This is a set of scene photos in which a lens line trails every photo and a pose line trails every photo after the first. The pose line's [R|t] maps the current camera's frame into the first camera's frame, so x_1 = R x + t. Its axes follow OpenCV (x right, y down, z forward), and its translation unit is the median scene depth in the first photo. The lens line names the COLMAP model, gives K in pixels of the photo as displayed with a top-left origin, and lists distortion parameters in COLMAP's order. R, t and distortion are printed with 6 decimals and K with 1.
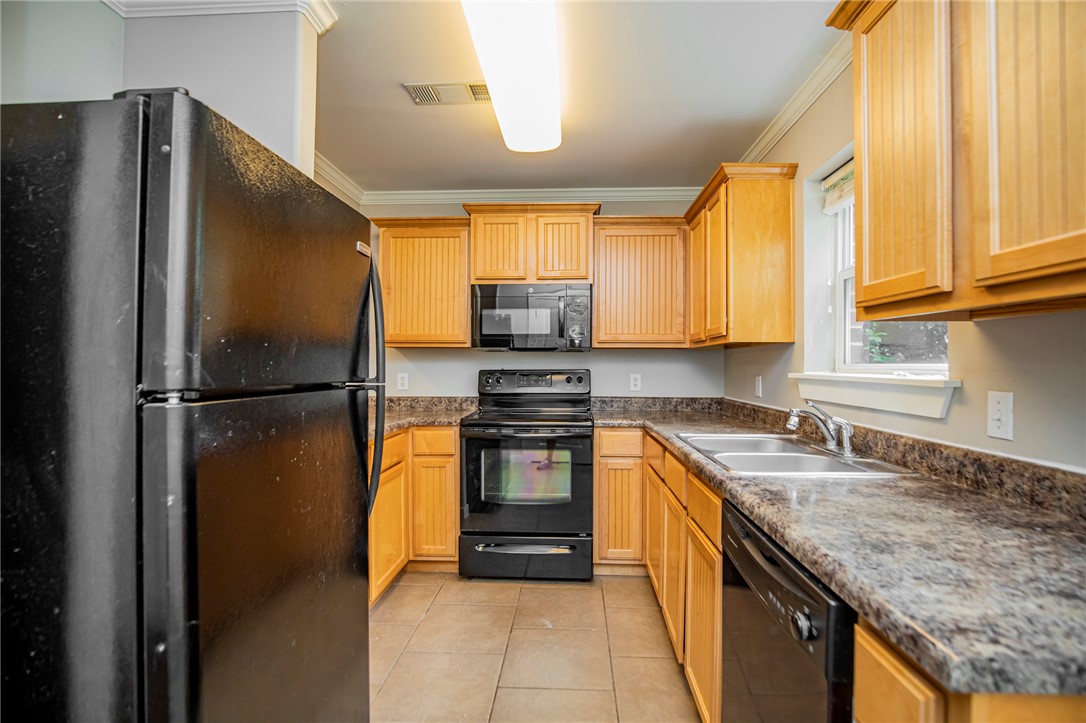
lens RADIAL K [[508.2, 0, 552.7], [0, 508.2, 361.8], [0, 0, 1]] dist [-0.032034, 0.002291]
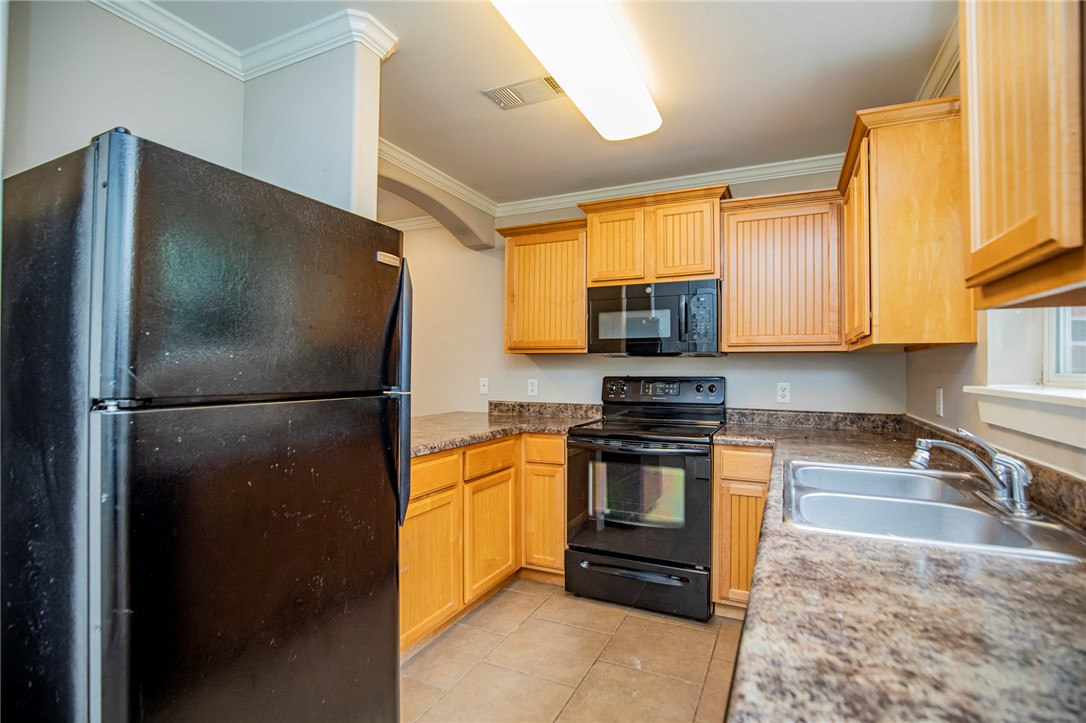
lens RADIAL K [[508.2, 0, 552.7], [0, 508.2, 361.8], [0, 0, 1]] dist [-0.032034, 0.002291]
pose [[0.922759, -0.002876, -0.385367, 0.154084], [-0.000315, 0.999966, -0.008218, -0.004342], [0.385378, 0.007705, 0.922727, 0.095029]]
